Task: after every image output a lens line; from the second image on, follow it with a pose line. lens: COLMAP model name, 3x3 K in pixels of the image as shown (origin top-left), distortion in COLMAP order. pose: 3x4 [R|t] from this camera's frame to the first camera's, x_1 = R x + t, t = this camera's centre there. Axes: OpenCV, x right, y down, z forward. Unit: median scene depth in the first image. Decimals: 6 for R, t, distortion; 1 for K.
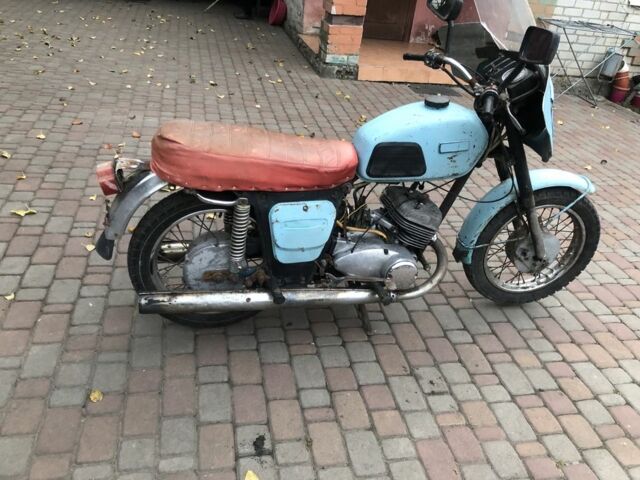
lens RADIAL K [[587.1, 0, 320.0], [0, 587.1, 240.0], [0, 0, 1]] dist [0.054590, -0.119373]
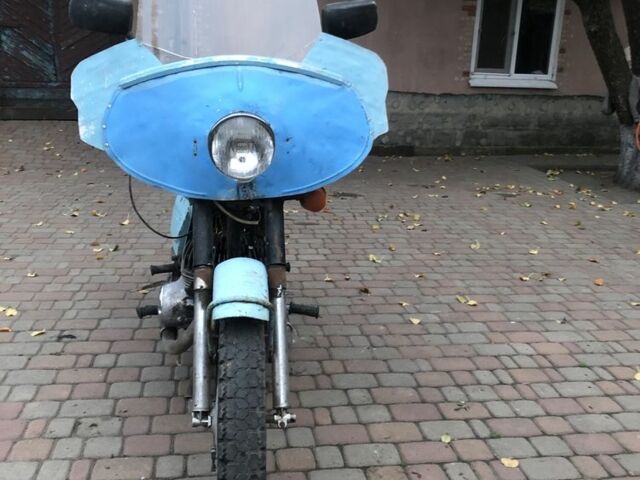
lens RADIAL K [[587.1, 0, 320.0], [0, 587.1, 240.0], [0, 0, 1]] dist [0.054590, -0.119373]
pose [[-0.040882, 0.180455, -0.982733, 1.100112], [-0.507151, 0.843691, 0.176021, -0.363157], [0.860887, 0.505591, 0.057026, 1.192192]]
